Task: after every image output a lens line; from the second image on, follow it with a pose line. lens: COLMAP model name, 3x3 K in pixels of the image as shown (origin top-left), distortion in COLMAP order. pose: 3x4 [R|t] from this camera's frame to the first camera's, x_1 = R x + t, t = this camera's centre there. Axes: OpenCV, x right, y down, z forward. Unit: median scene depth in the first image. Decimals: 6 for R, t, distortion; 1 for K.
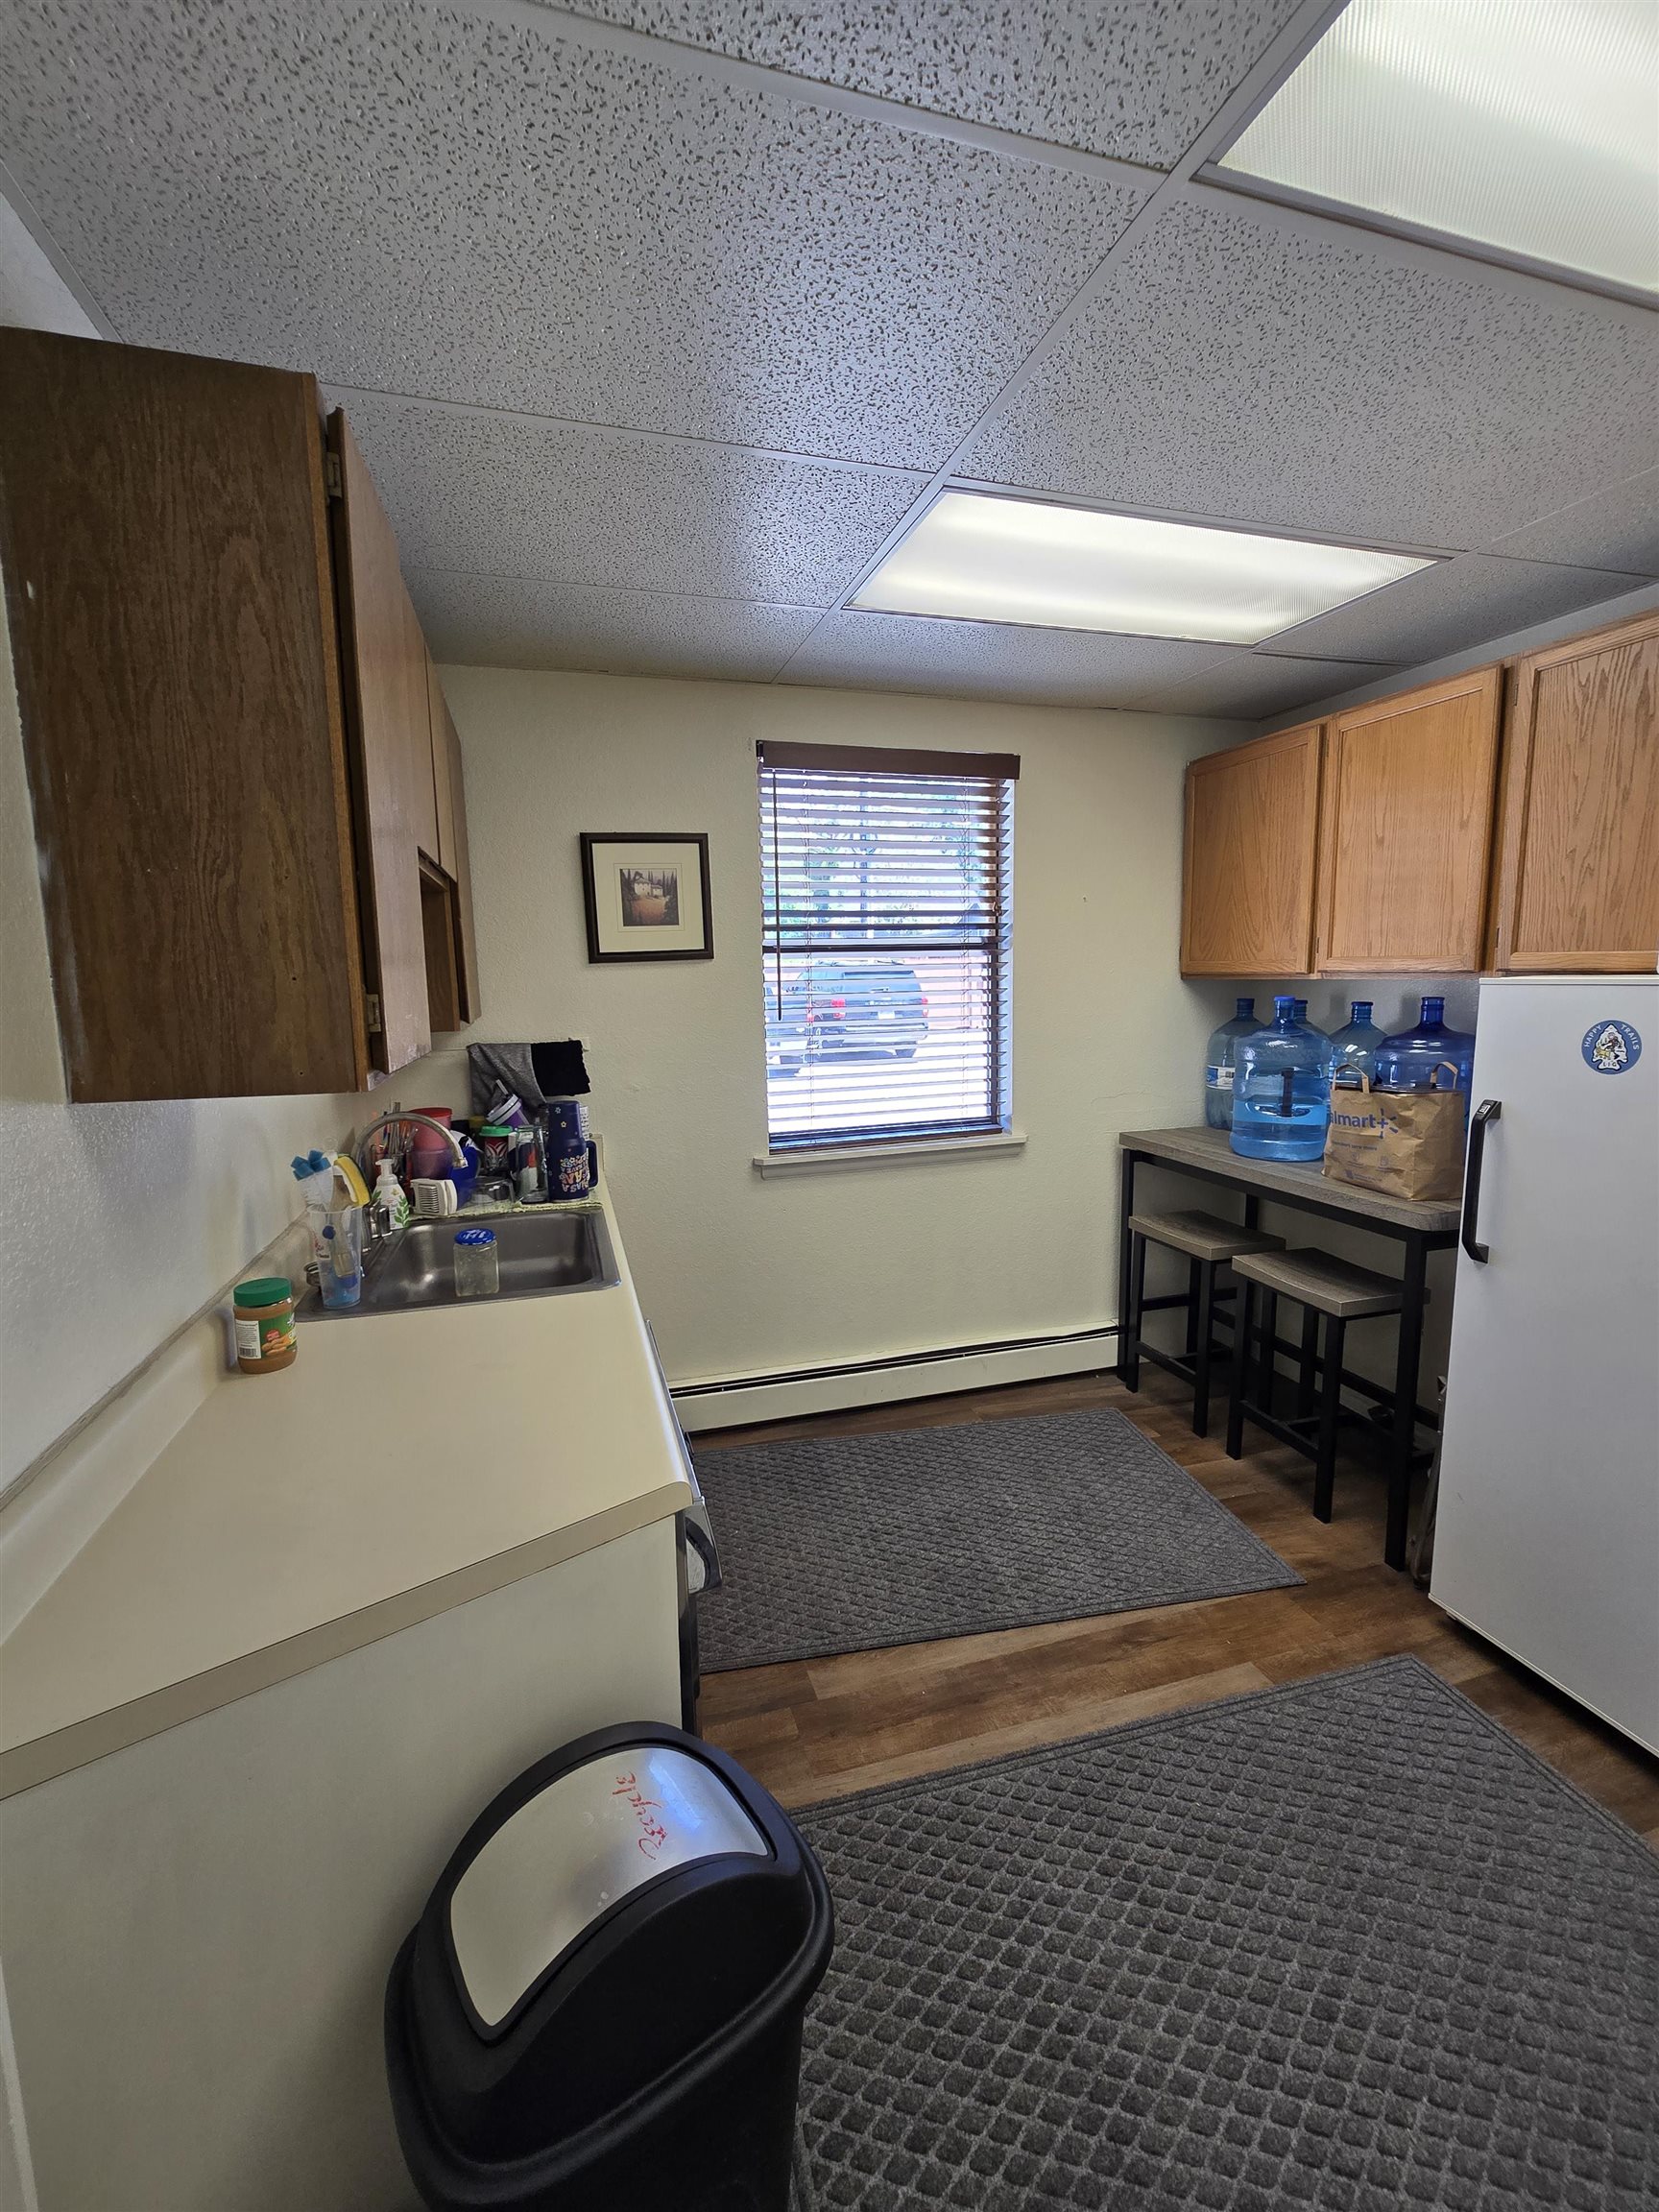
lens RADIAL K [[905.9, 0, 815.2], [0, 905.9, 1096.6], [0, 0, 1]] dist [-0.003869, 0.000065]
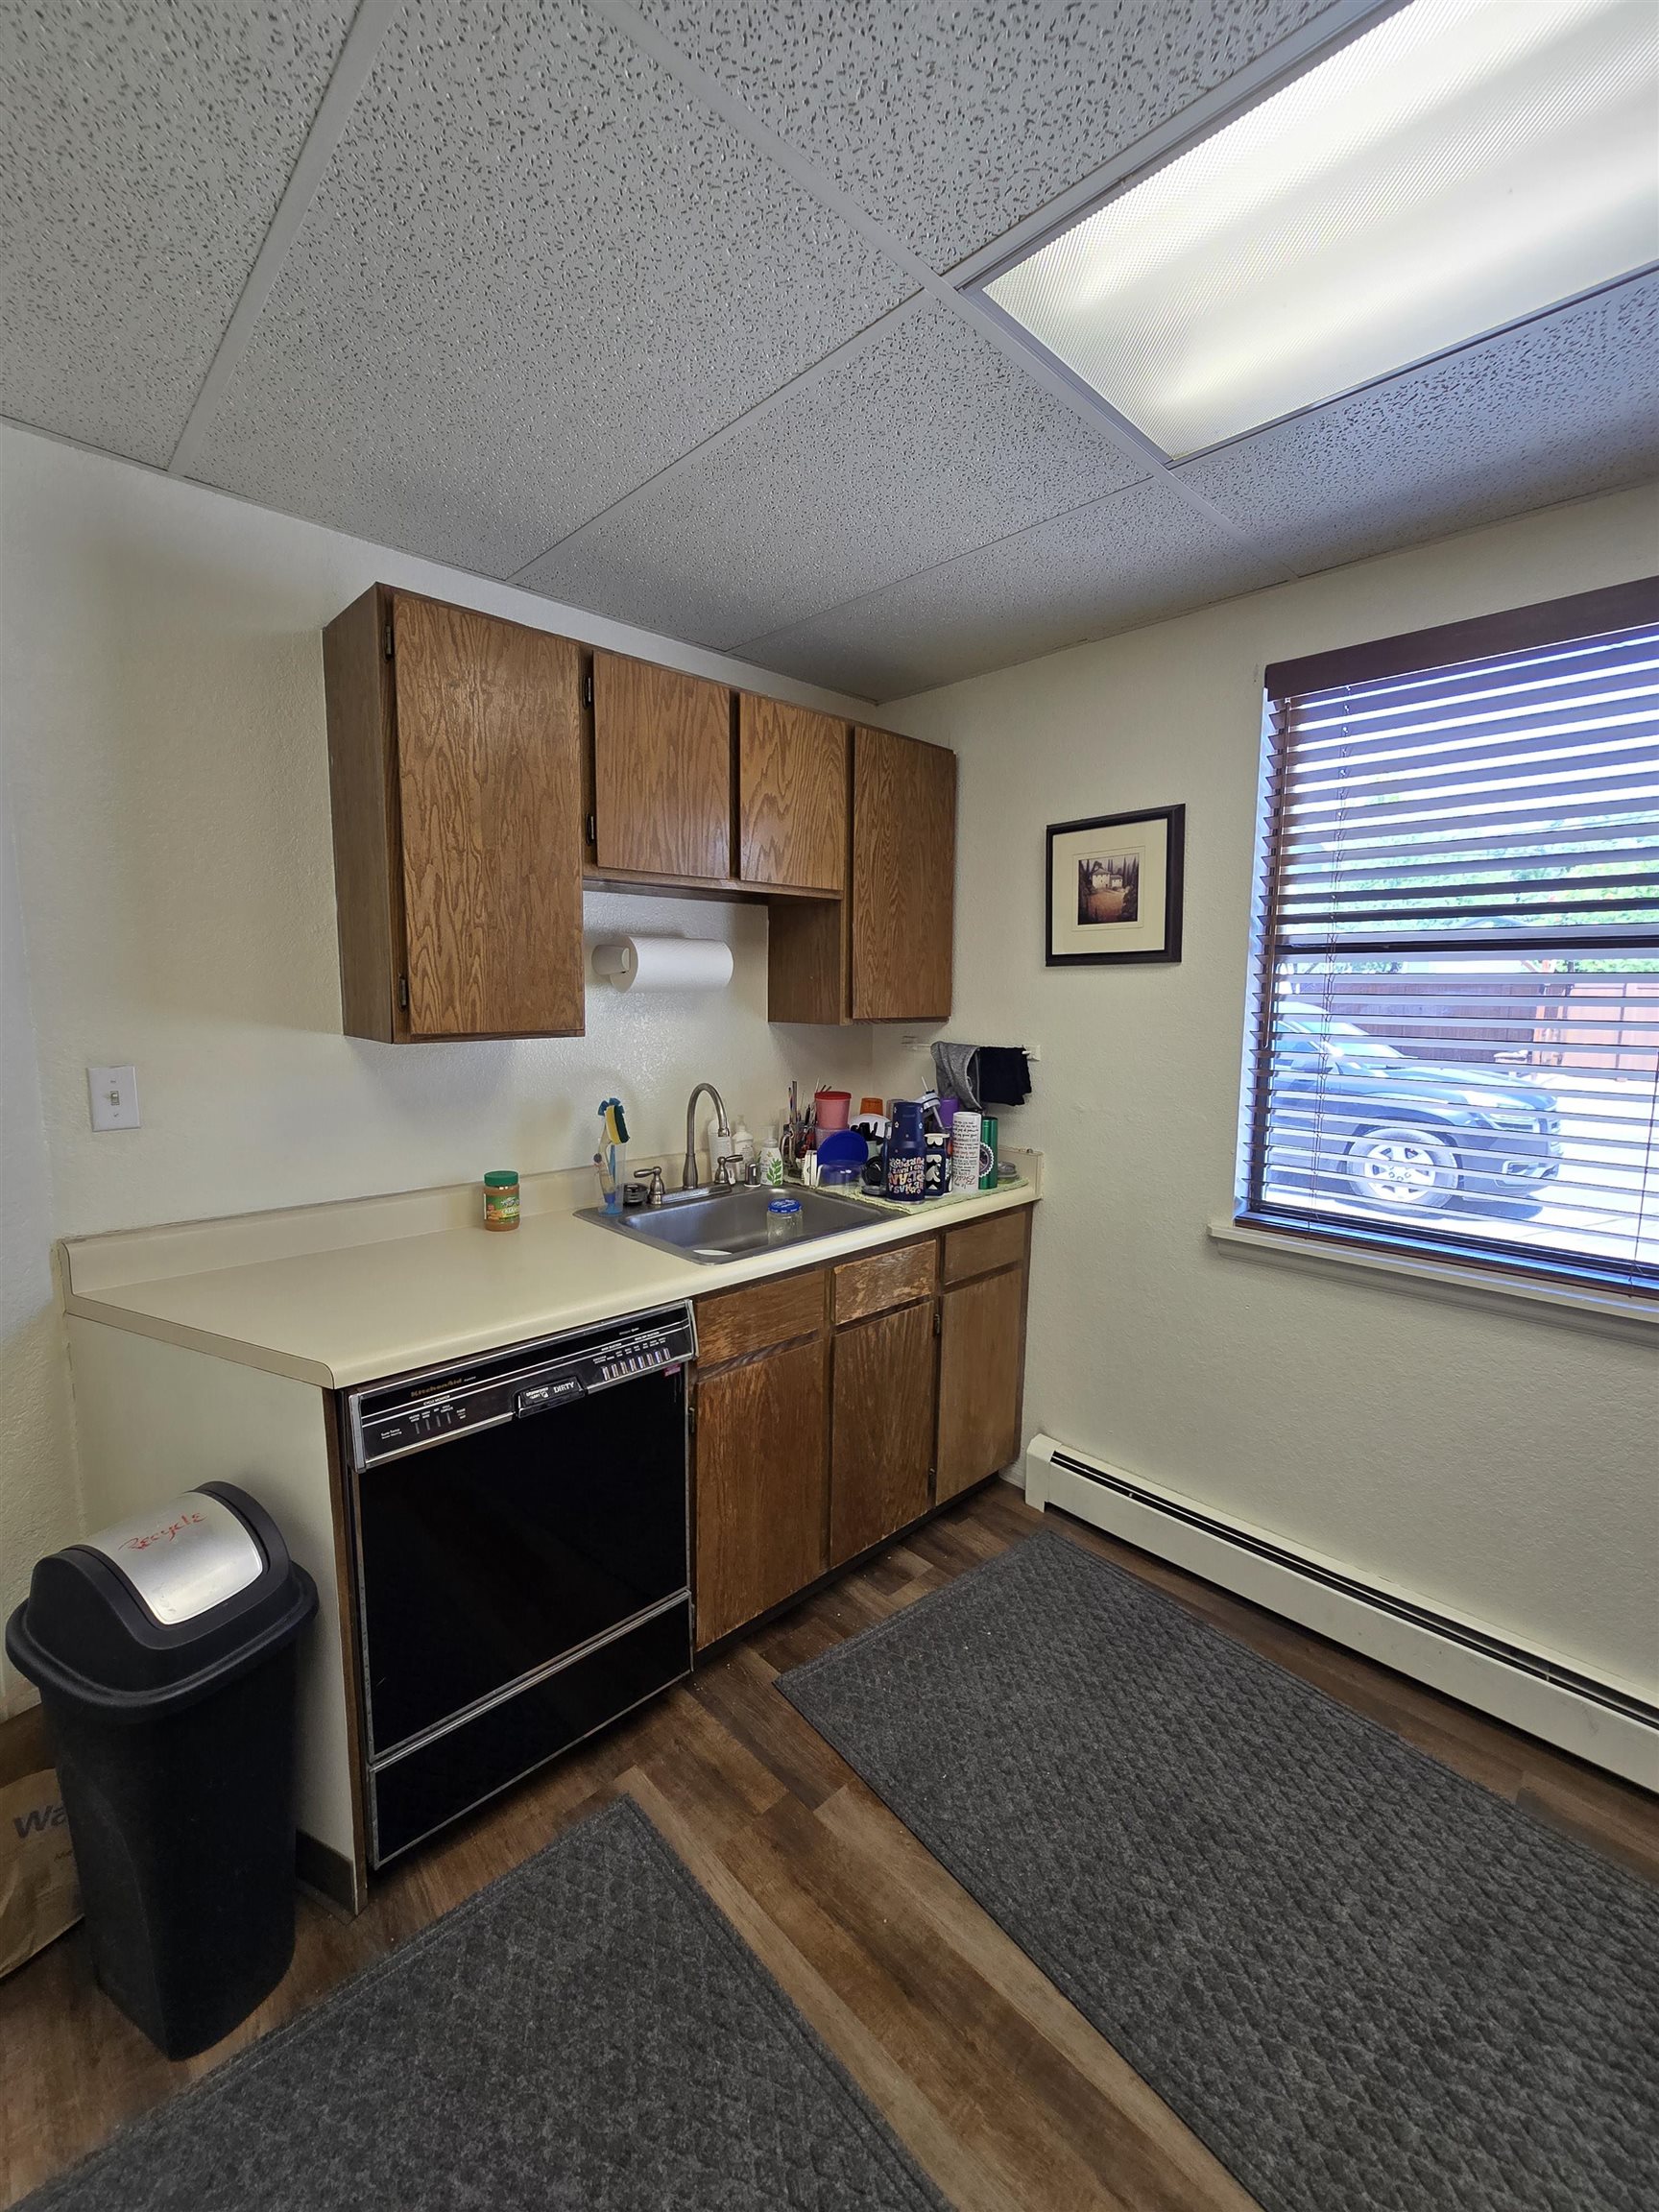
lens RADIAL K [[905.9, 0, 815.2], [0, 905.9, 1096.6], [0, 0, 1]] dist [-0.003869, 0.000065]
pose [[0.458342, 0.131814, -0.878947, 0.529367], [-0.140156, 0.987287, 0.074975, -0.059252], [0.877655, 0.088826, 0.470989, 0.417673]]
